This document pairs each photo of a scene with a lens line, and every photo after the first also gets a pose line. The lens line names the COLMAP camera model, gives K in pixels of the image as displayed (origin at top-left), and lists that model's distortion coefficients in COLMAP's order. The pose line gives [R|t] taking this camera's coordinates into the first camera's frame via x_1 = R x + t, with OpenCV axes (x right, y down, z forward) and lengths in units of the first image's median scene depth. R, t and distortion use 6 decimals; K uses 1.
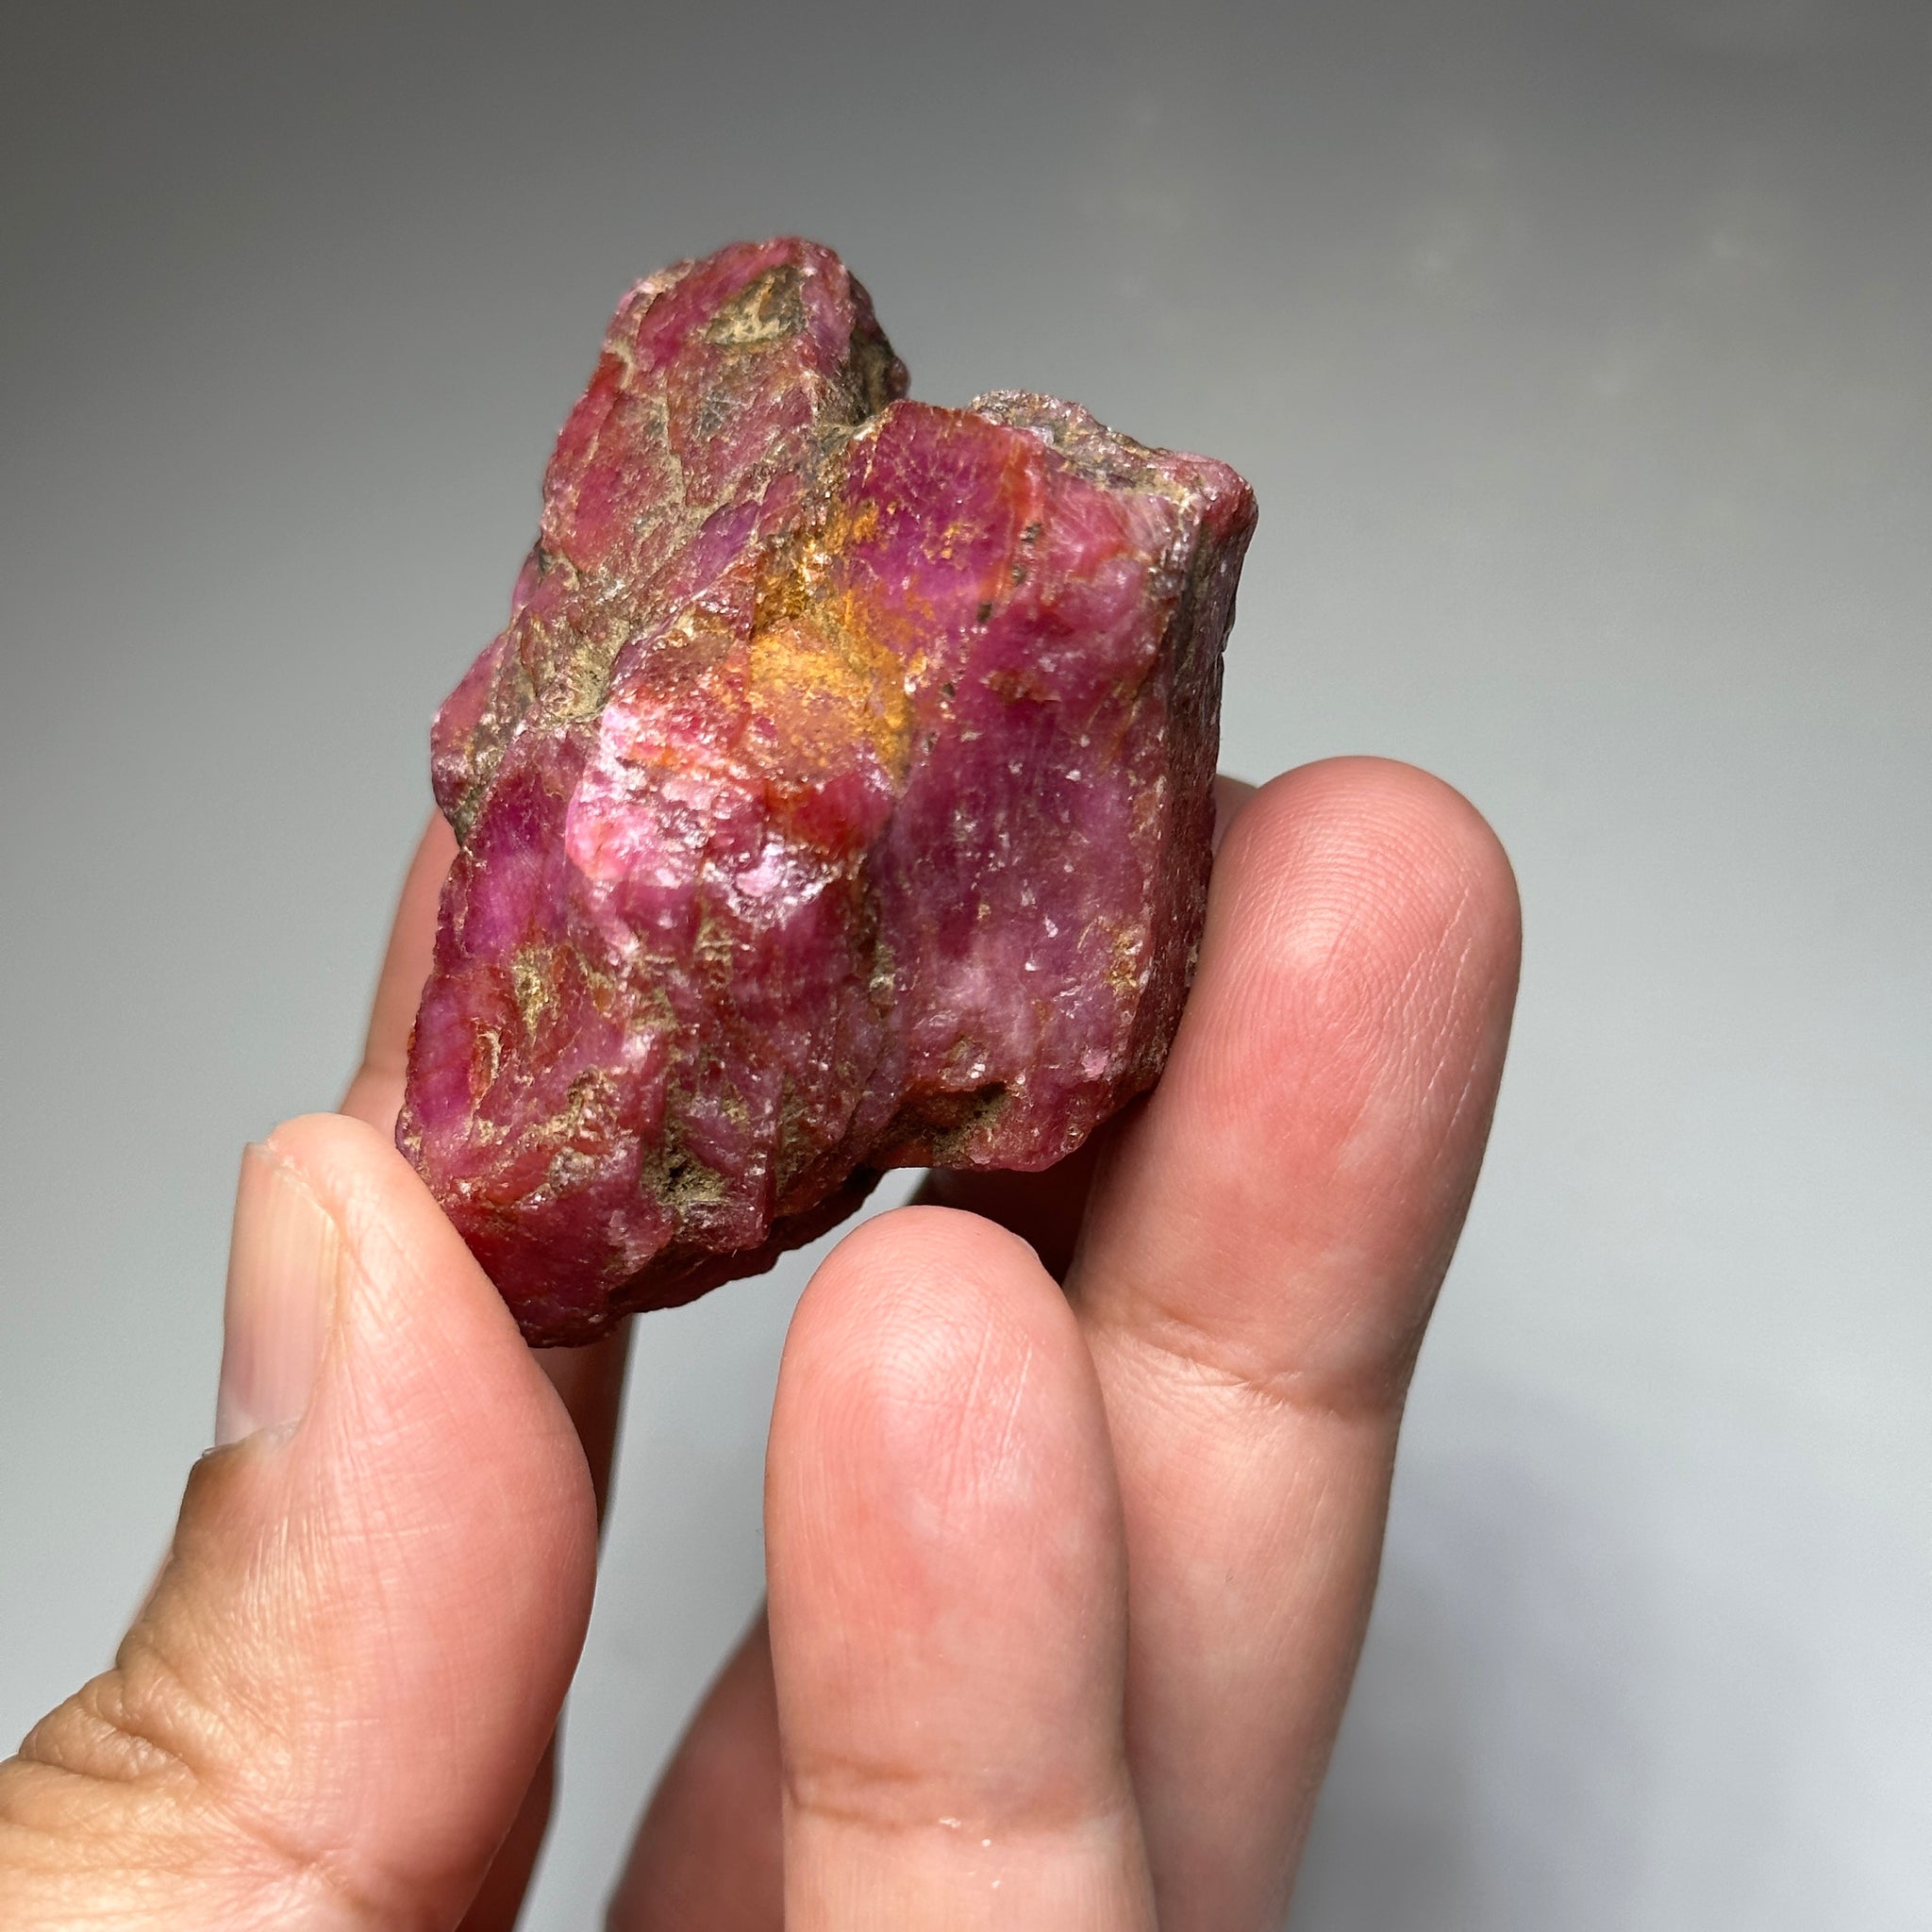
lens RADIAL K [[3792.0, 0, 929.8], [0, 3792.0, 949.1], [0, 0, 1]] dist [0.132620, 0.001096]
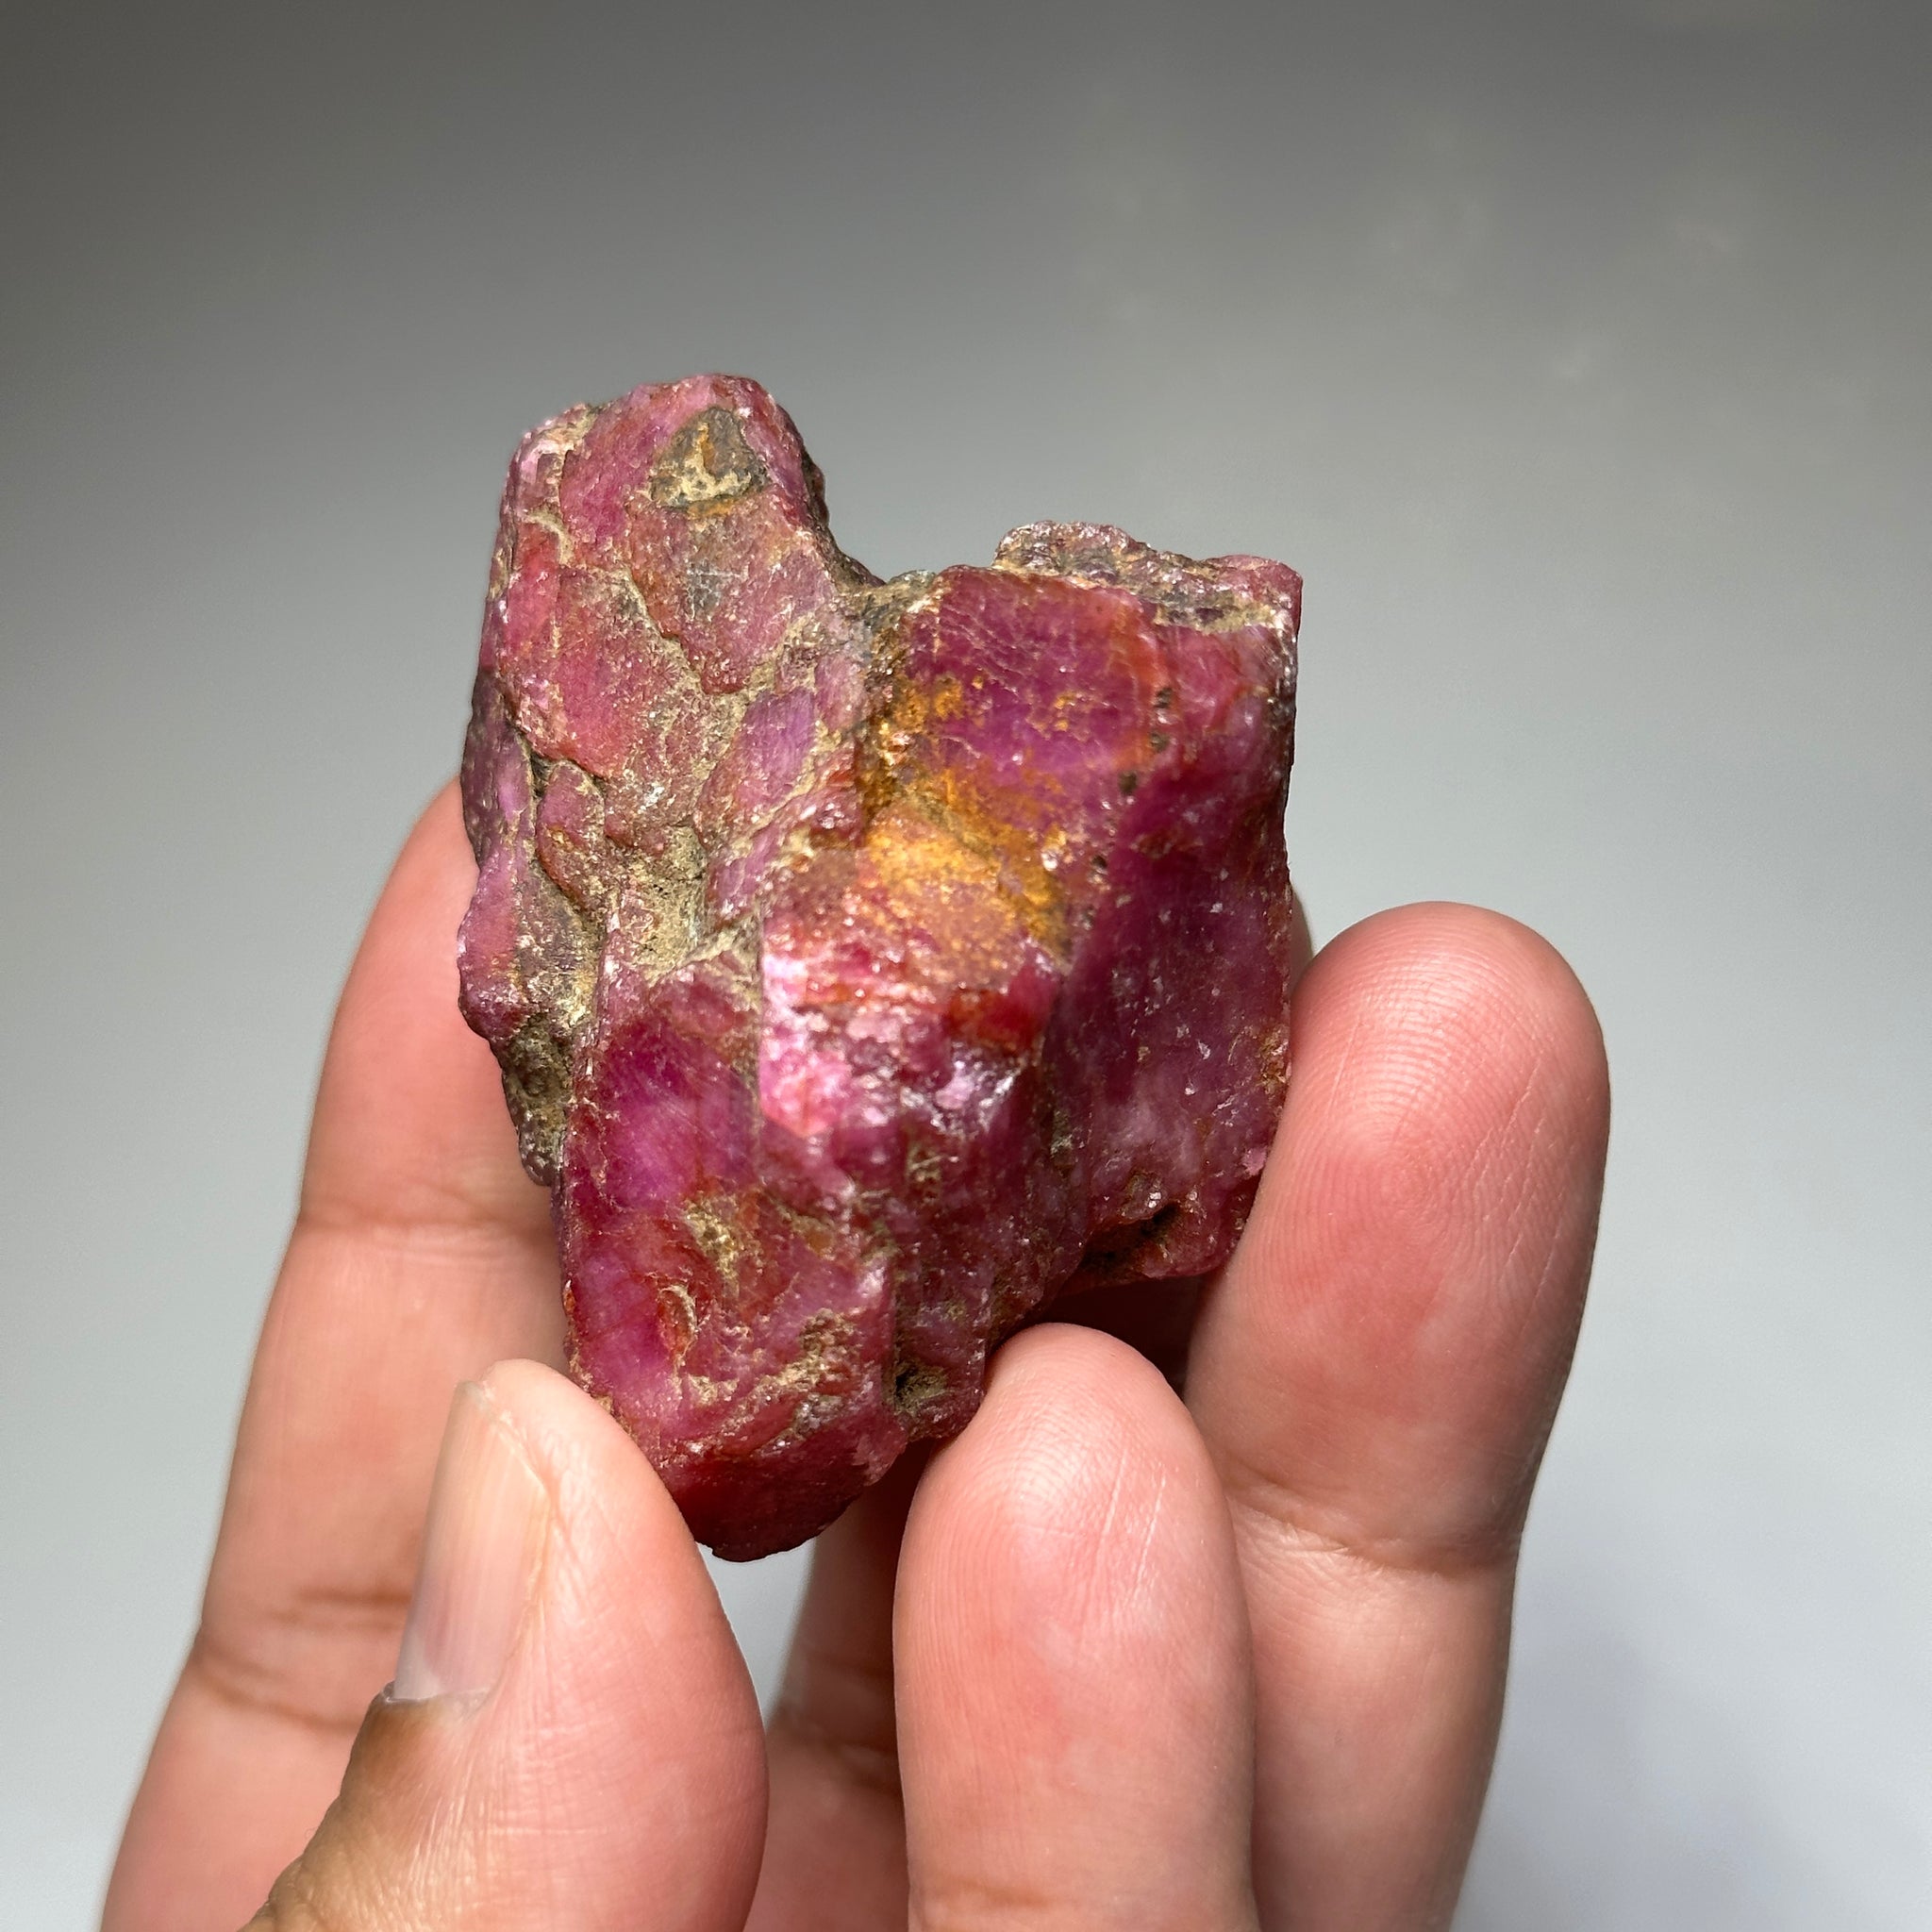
lens RADIAL K [[3792.0, 0, 929.8], [0, 3792.0, 949.1], [0, 0, 1]] dist [0.132620, 0.001096]
pose [[0.940887, -0.239815, 0.239209, -0.273492], [0.204031, 0.964976, 0.164903, -0.214346], [-0.270377, -0.106349, 0.956863, 0.058809]]
